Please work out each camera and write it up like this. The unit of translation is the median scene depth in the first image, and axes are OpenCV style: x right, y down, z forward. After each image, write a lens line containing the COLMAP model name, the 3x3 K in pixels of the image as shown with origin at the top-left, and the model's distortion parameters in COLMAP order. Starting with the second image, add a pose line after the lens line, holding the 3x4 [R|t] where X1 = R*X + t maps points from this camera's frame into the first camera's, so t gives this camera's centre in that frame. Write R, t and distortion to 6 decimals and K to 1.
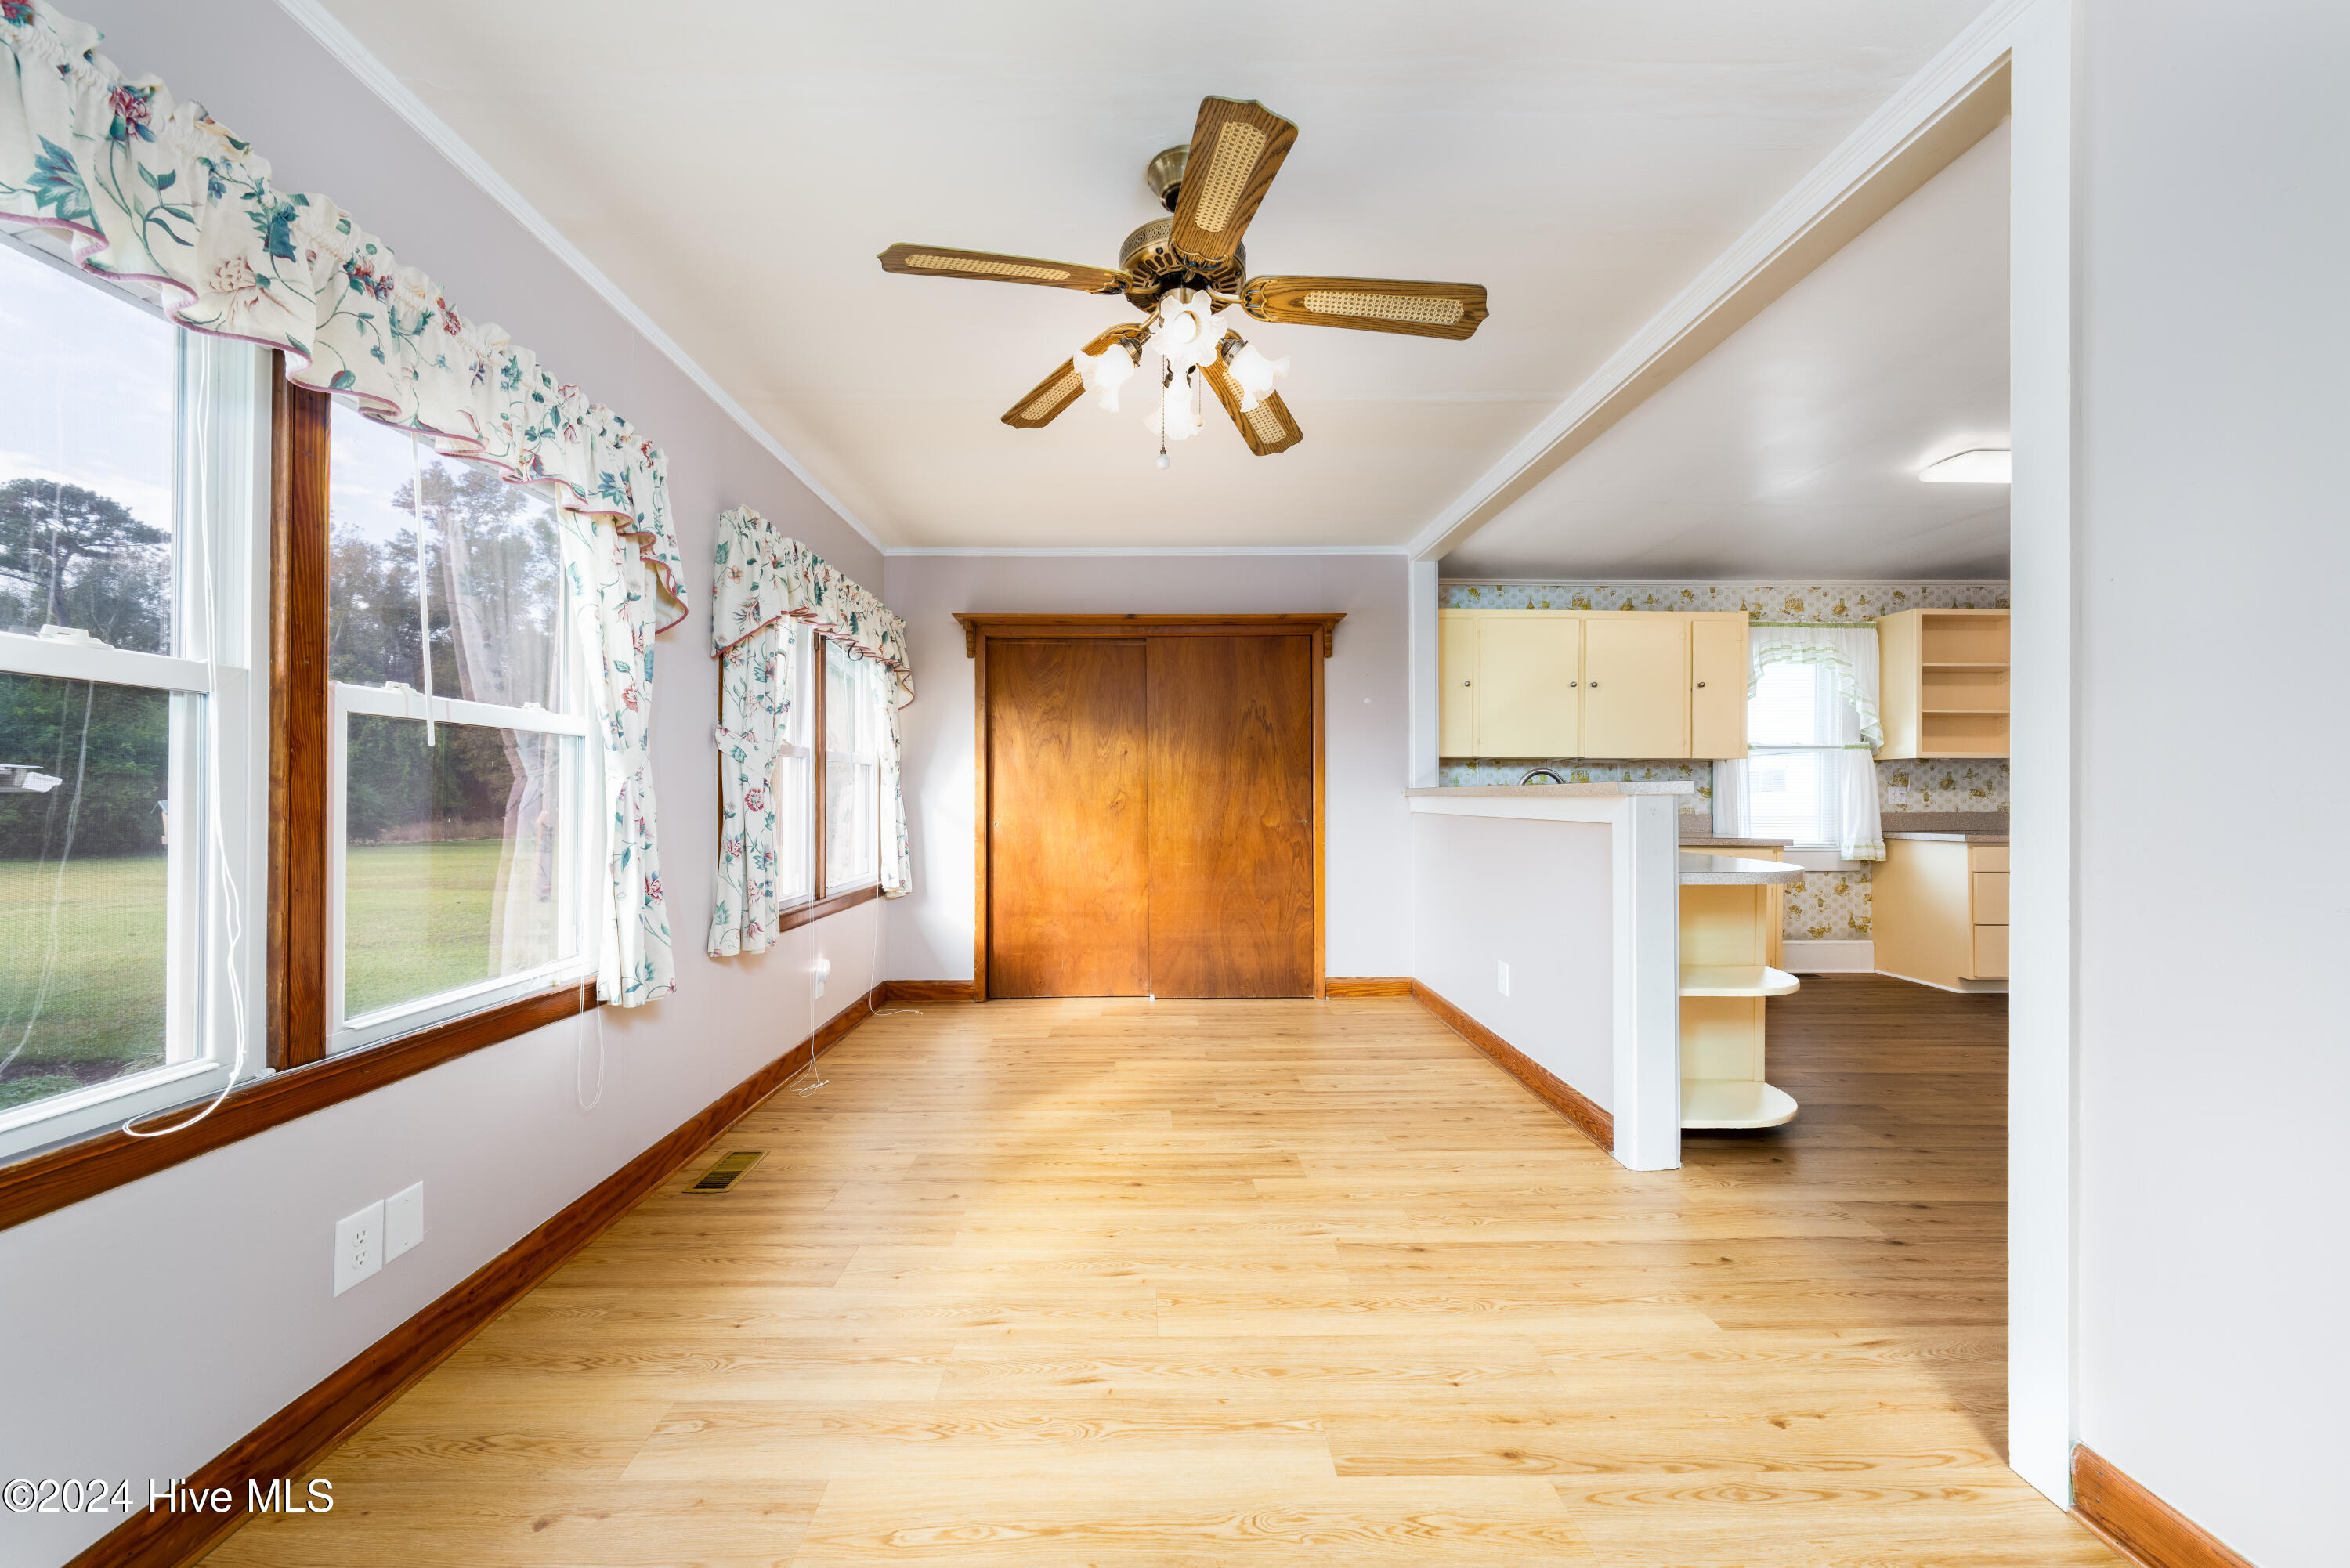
lens RADIAL K [[813.3, 0, 1168.4], [0, 813.3, 789.6], [0, 0, 1]] dist [-0.001328, 0.000016]
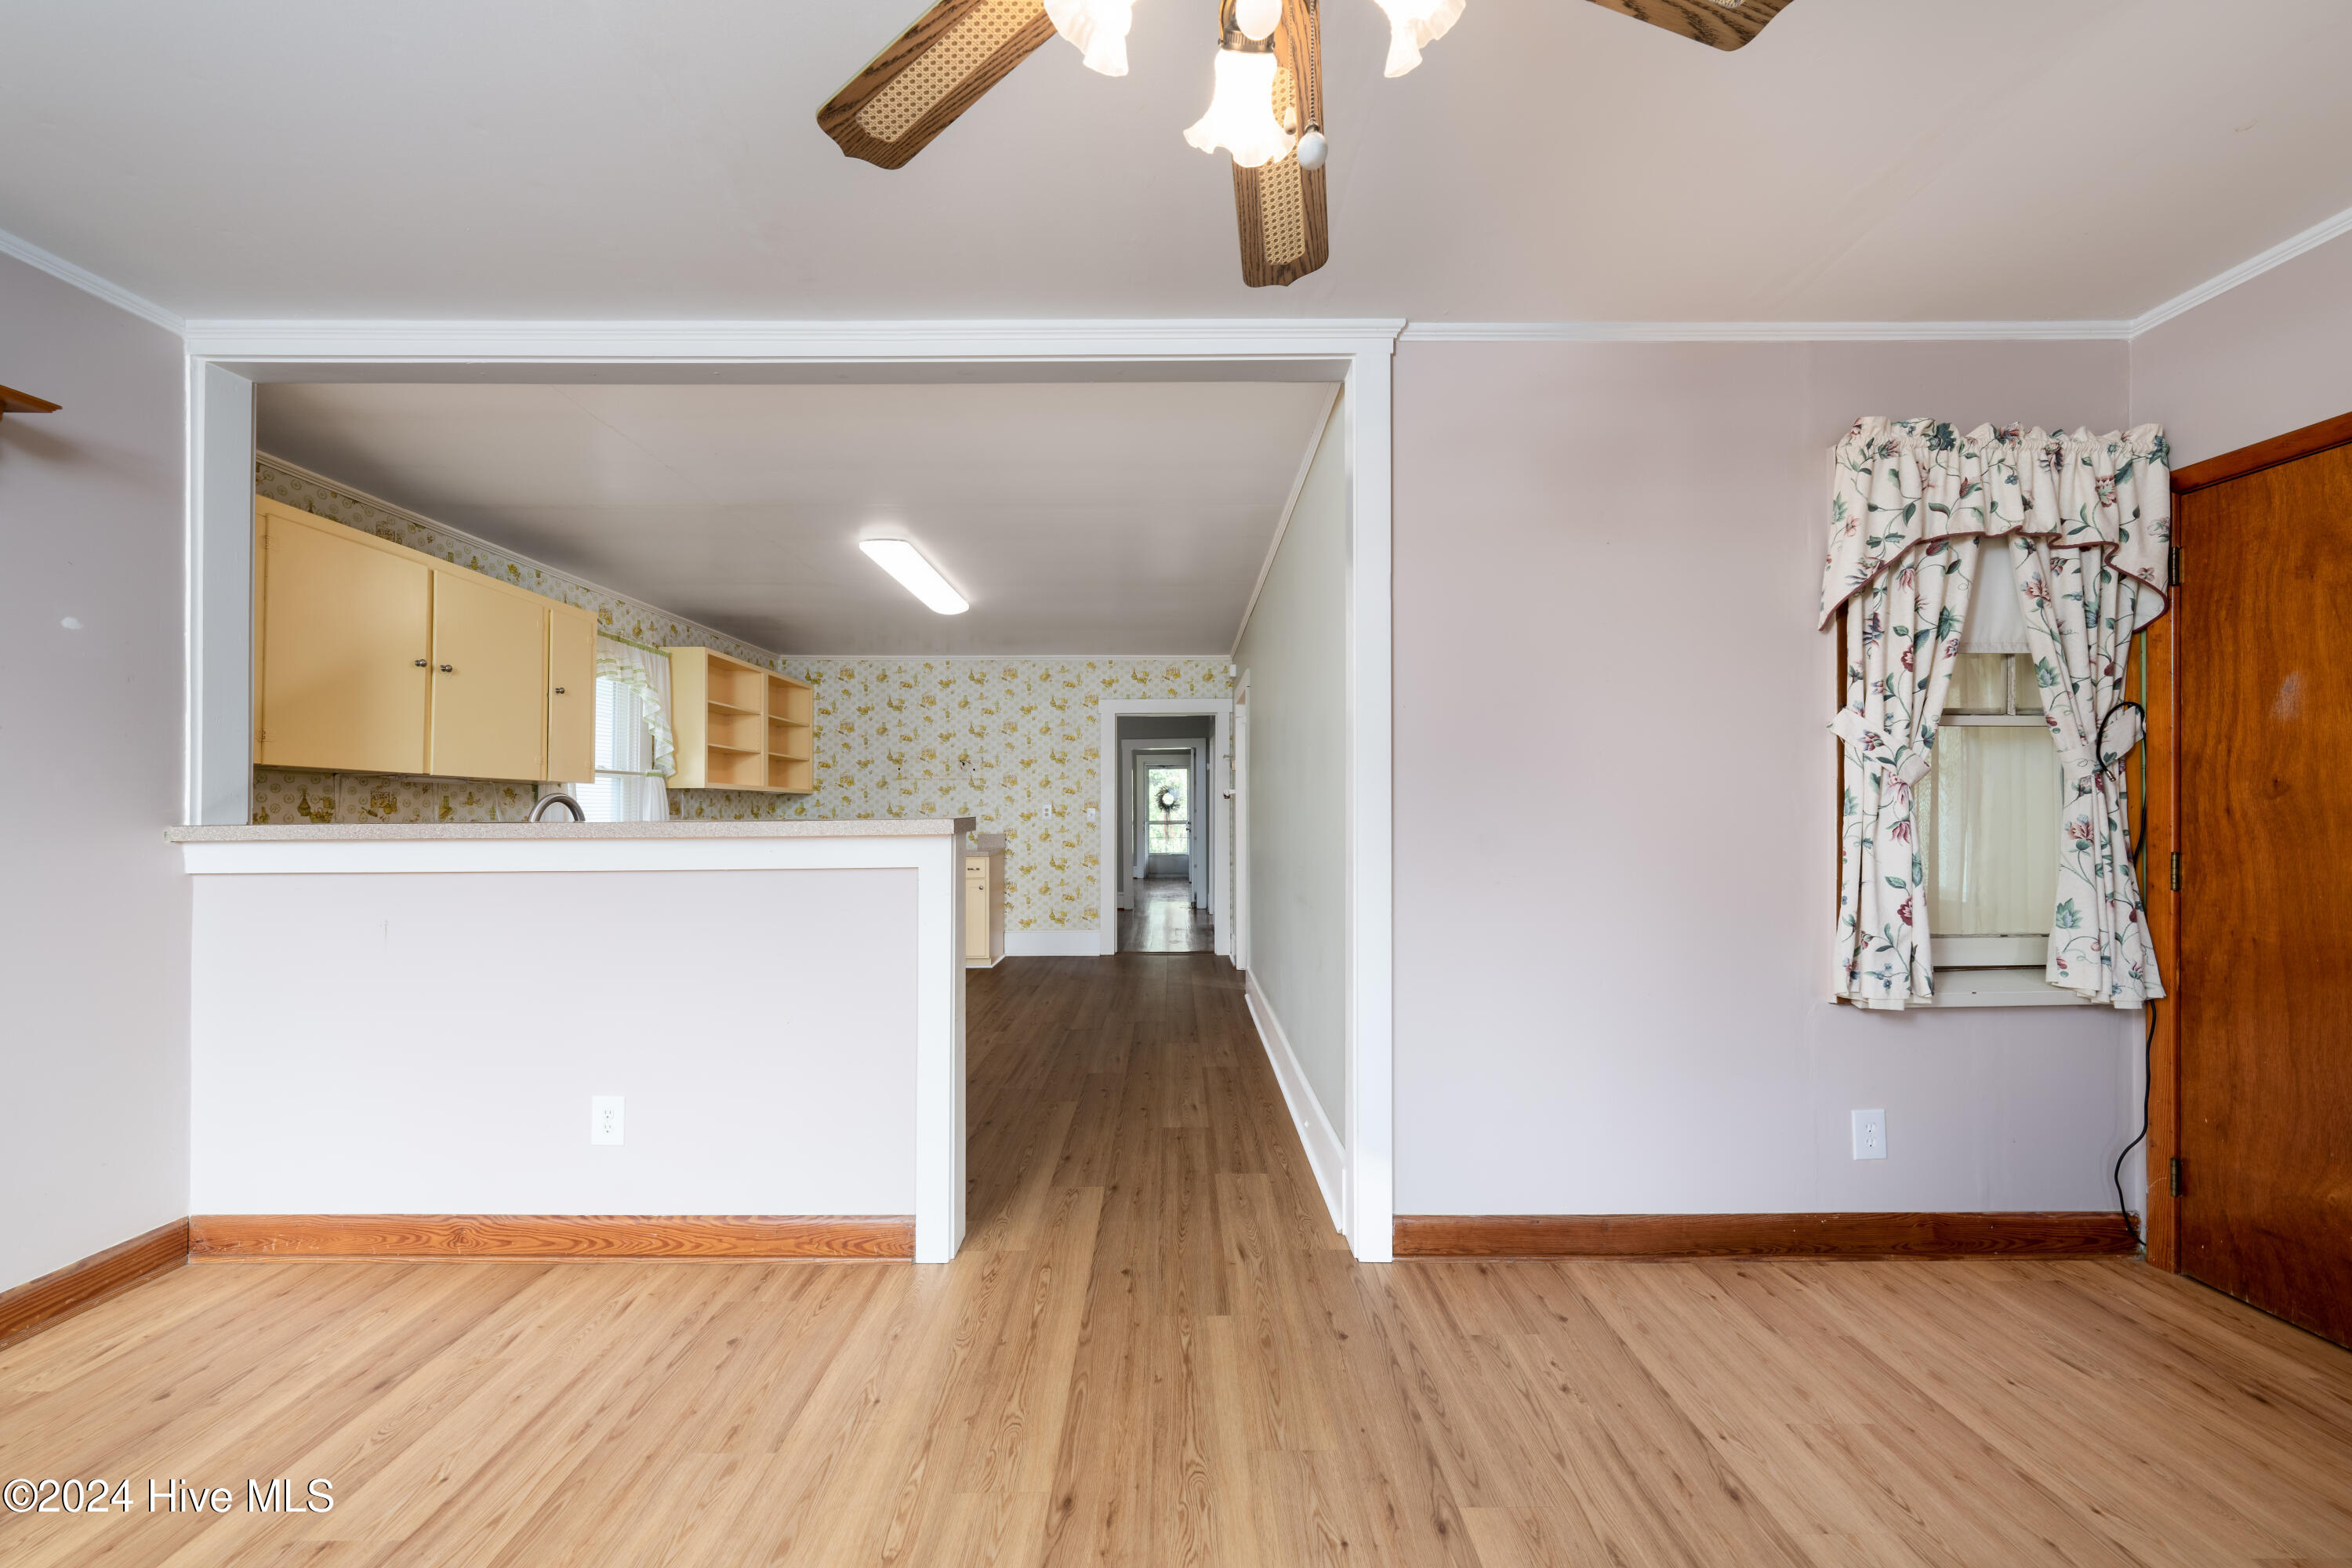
lens RADIAL K [[846.4, 0, 1176.1], [0, 846.4, 803.7], [0, 0, 1]] dist [-0.000809, 0.000099]
pose [[0.028686, 0.010280, 0.999536, -0.243904], [-0.000136, 0.999947, -0.010281, -0.011084], [-0.999588, 0.000159, 0.028686, 0.526320]]
